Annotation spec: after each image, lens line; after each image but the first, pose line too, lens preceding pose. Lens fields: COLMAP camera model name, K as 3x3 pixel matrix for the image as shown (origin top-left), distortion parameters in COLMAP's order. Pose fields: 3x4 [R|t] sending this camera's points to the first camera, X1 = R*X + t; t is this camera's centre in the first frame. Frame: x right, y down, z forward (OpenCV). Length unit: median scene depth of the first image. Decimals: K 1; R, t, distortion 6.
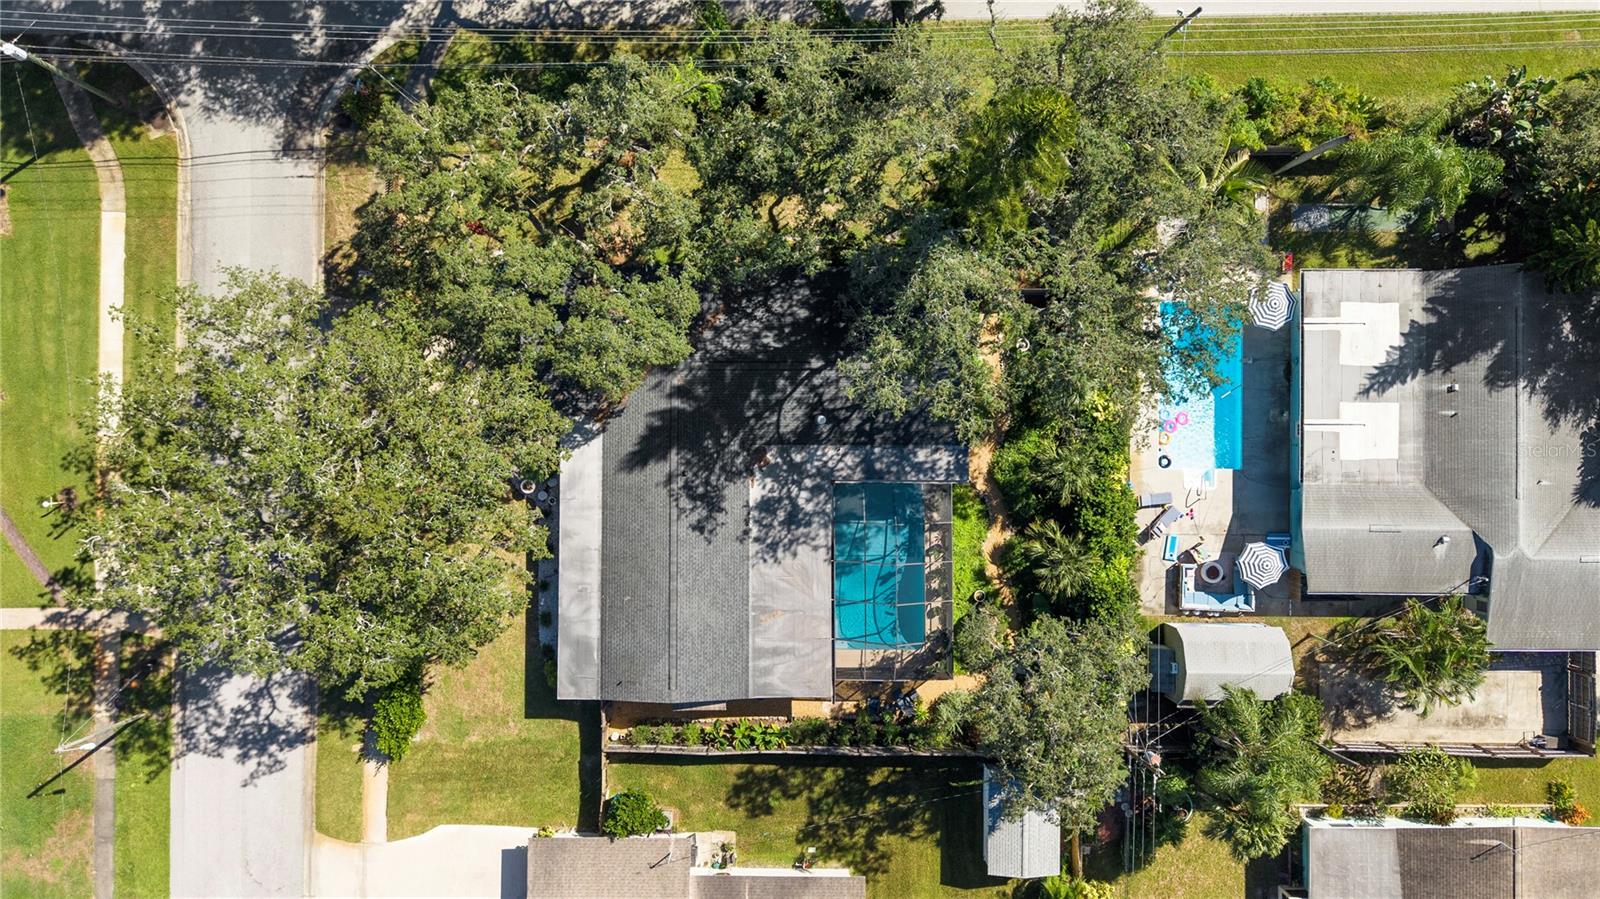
lens RADIAL K [[1086.6, 0, 798.1], [0, 1086.6, 410.9], [0, 0, 1]] dist [0.055359, -0.075061]
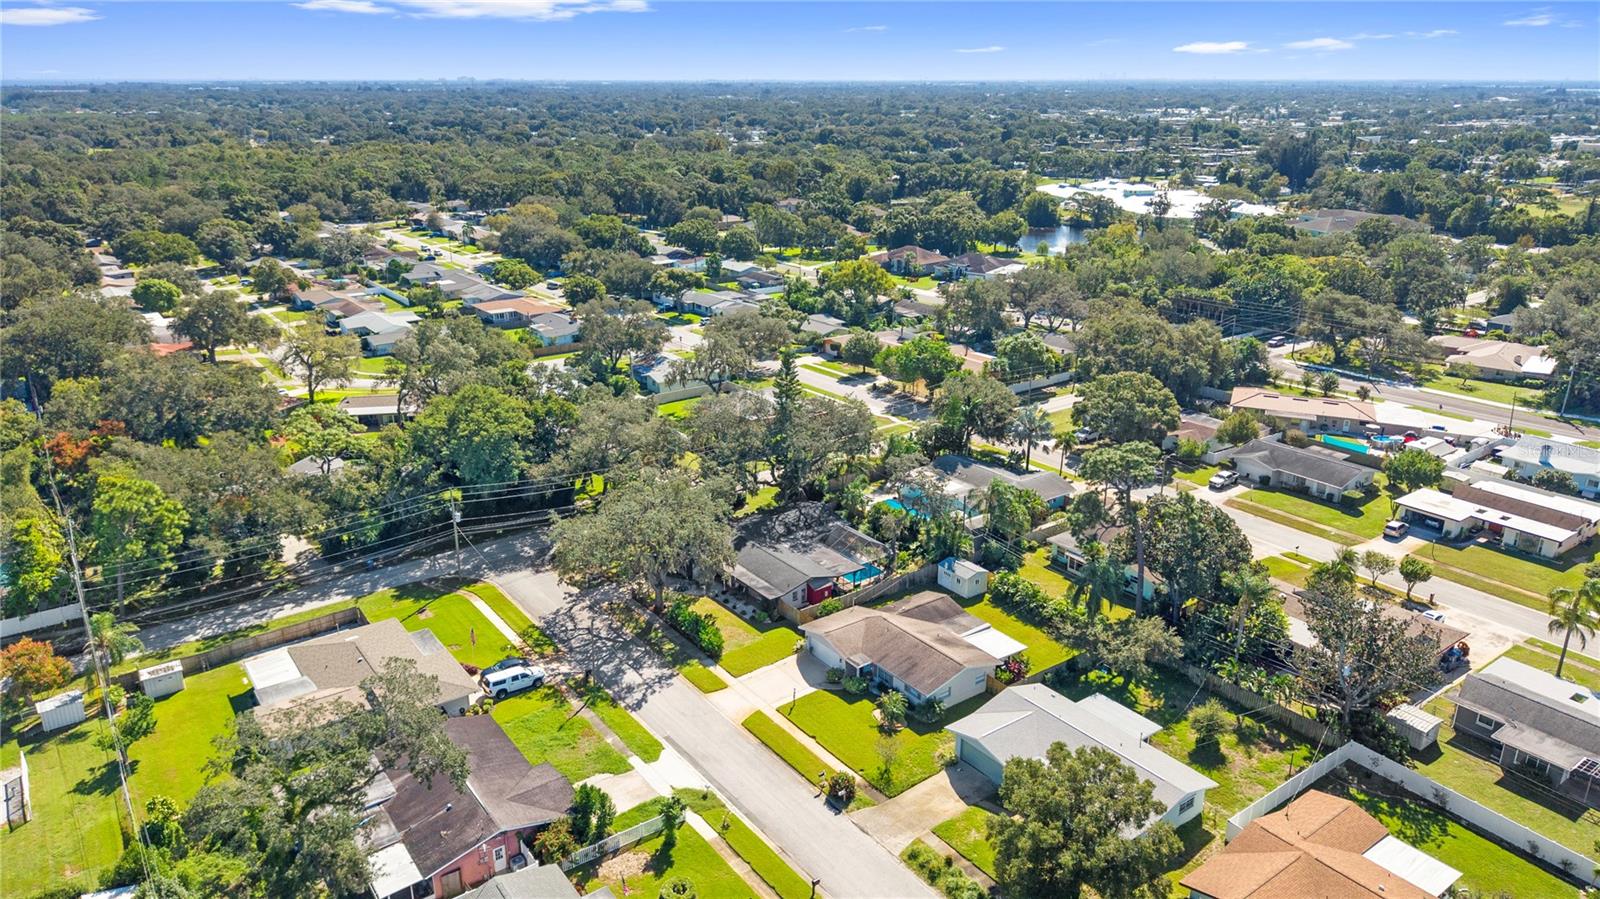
lens RADIAL K [[1086.6, 0, 798.1], [0, 1086.6, 410.9], [0, 0, 1]] dist [0.055359, -0.075061]
pose [[0.801739, -0.189788, 0.566741, -1.291503], [0.597675, 0.255011, -0.760101, 1.793144], [-0.000267, 0.948130, 0.317884, -0.050283]]
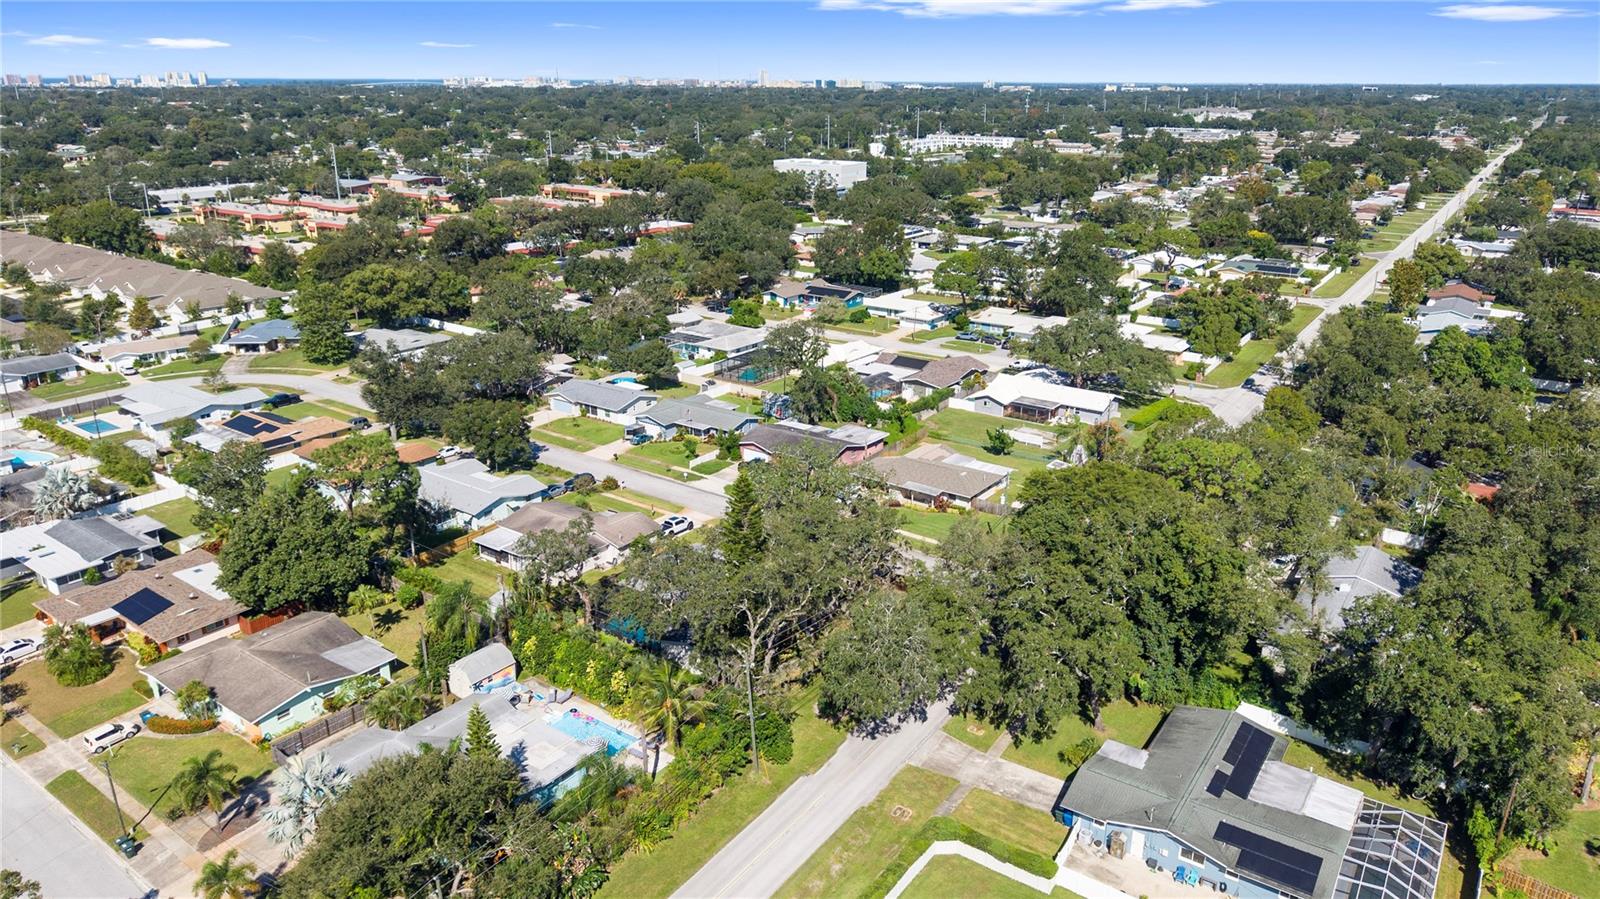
lens RADIAL K [[1086.6, 0, 798.1], [0, 1086.6, 410.9], [0, 0, 1]] dist [0.055359, -0.075061]
pose [[-0.577481, 0.234718, -0.781936, 1.495603], [-0.816237, -0.146609, 0.558805, -1.218093], [0.016523, 0.960944, 0.276249, -0.009434]]
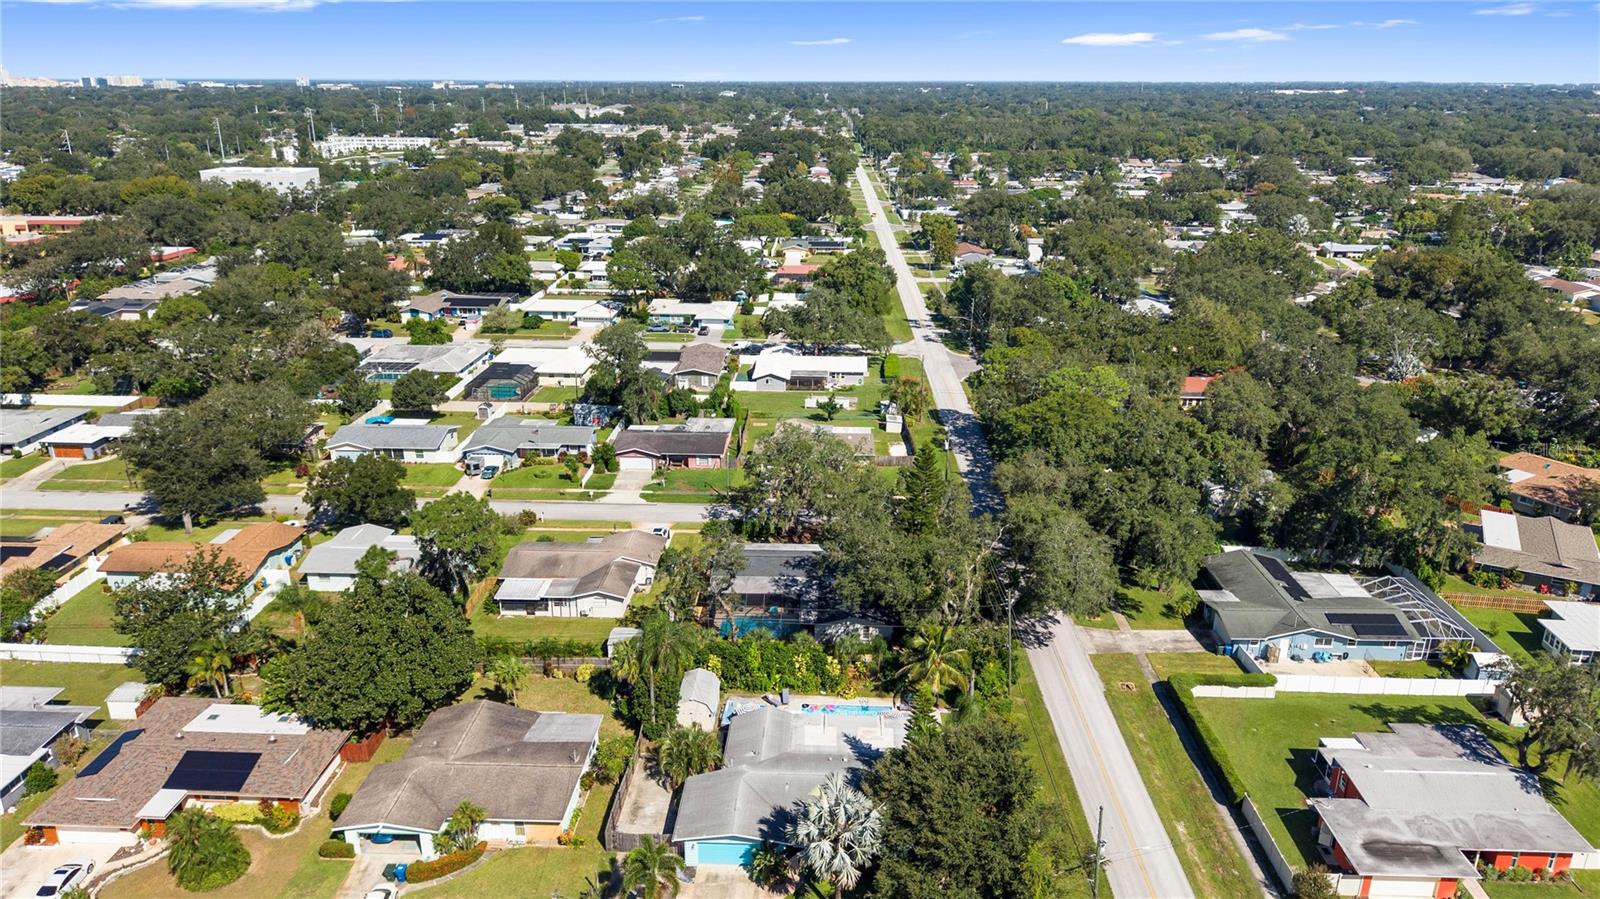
lens RADIAL K [[1086.6, 0, 798.1], [0, 1086.6, 410.9], [0, 0, 1]] dist [0.055359, -0.075061]
pose [[-0.026860, 0.291073, -0.956324, 2.040168], [-0.999313, 0.016628, 0.033128, 0.020568], [0.025544, 0.956556, 0.290426, -0.046165]]
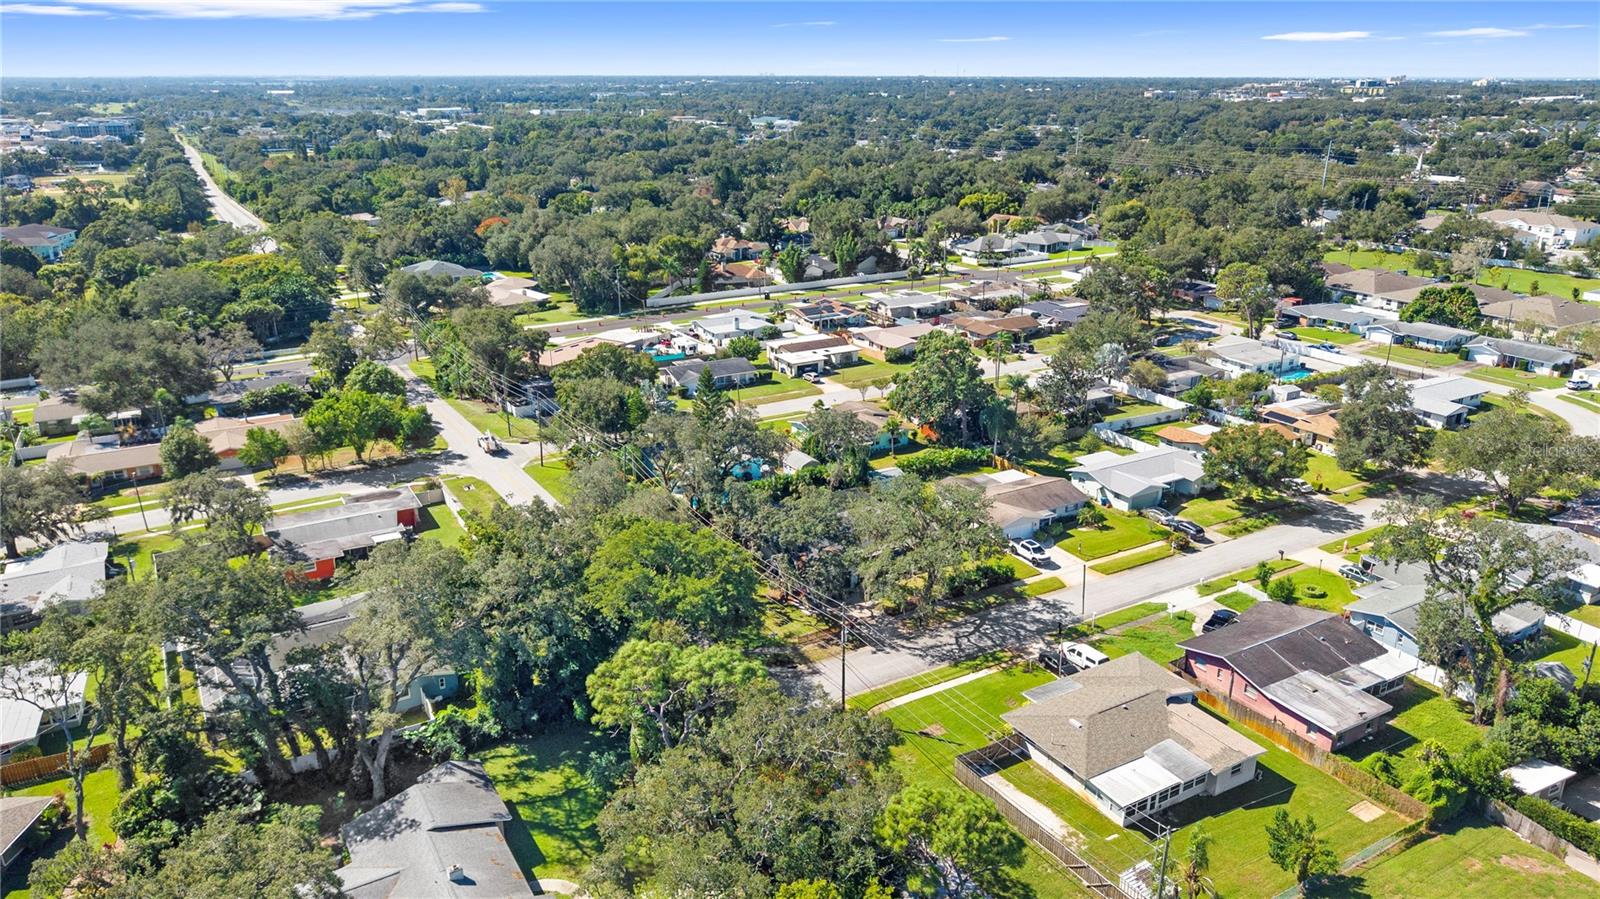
lens RADIAL K [[1086.6, 0, 798.1], [0, 1086.6, 410.9], [0, 0, 1]] dist [0.055359, -0.075061]
pose [[-0.501310, -0.273273, 0.820981, -1.953947], [0.864804, -0.127199, 0.485730, -1.174279], [-0.028309, 0.953490, 0.300093, -0.019247]]
